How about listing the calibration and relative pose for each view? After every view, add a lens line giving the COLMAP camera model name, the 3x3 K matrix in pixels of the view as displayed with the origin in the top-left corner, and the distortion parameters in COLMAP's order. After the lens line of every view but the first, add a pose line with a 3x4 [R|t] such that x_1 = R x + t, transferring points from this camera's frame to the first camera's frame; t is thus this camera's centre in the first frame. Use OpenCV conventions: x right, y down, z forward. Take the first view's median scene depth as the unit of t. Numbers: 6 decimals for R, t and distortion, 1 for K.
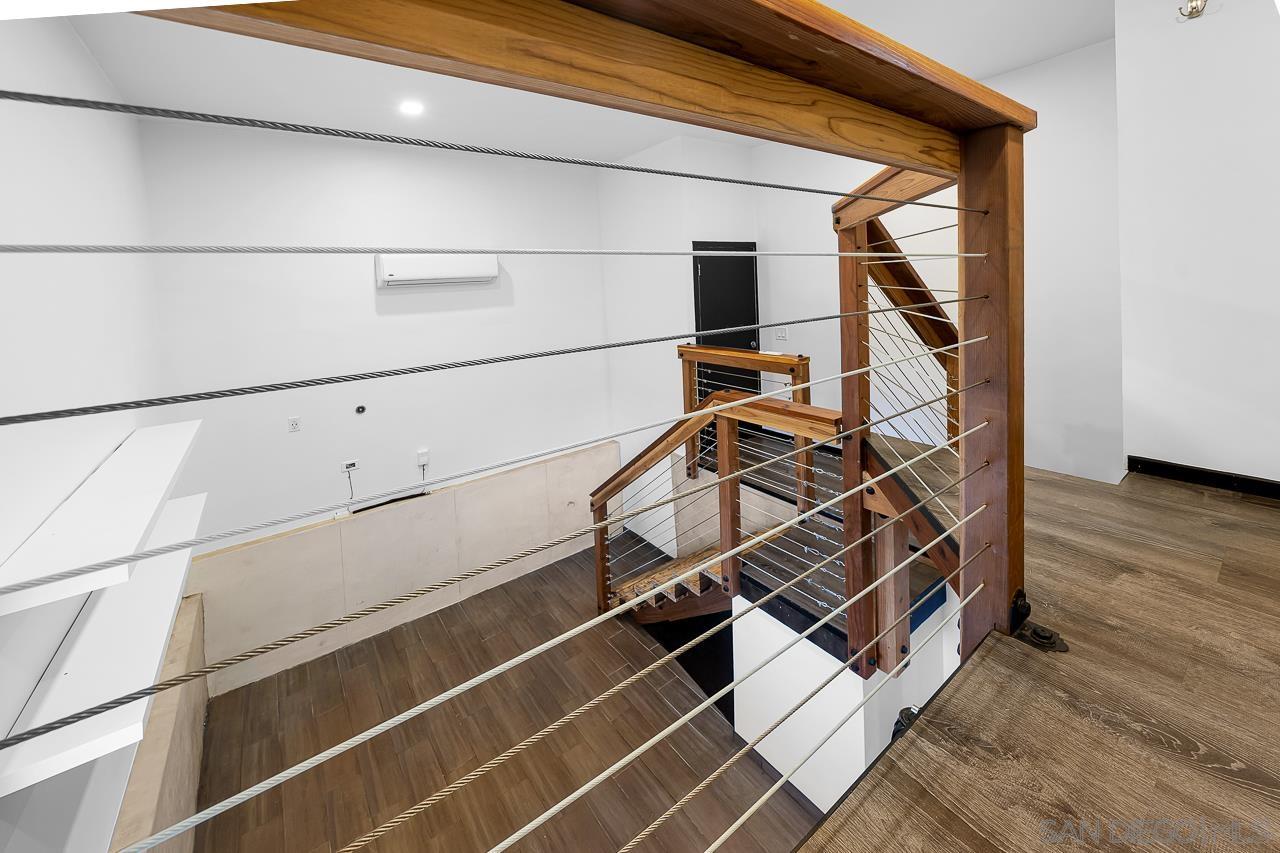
lens RADIAL K [[505.0, 0, 637.2], [0, 505.0, 260.7], [0, 0, 1]] dist [-0.002326, -0.000307]
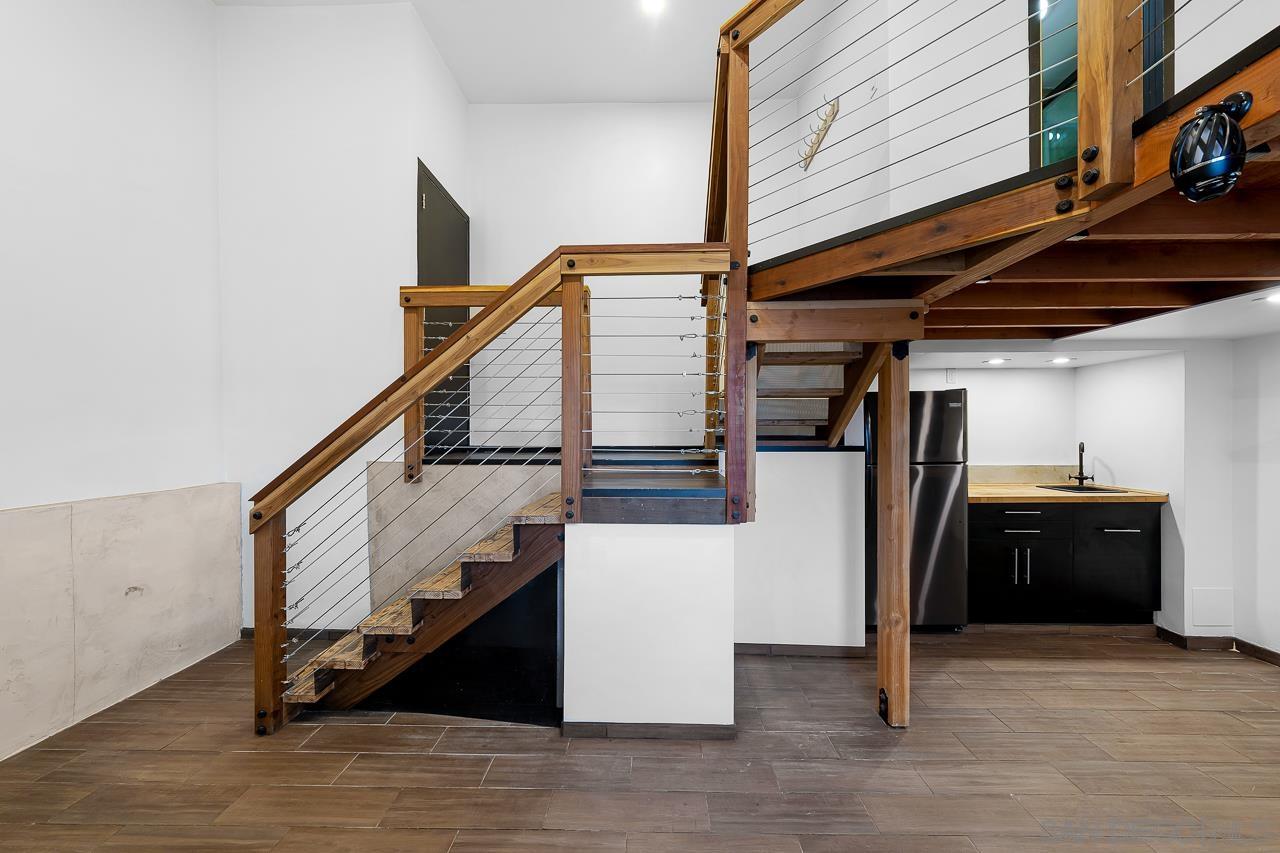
lens RADIAL K [[449.8, 0, 654.4], [0, 449.8, 434.5], [0, 0, 1]] dist [-0.003206, 0.000291]
pose [[0.607722, 0.035212, 0.793369, -0.268682], [-0.053216, 0.998577, -0.003556, 0.415645], [-0.792365, -0.040059, 0.608730, 0.415979]]
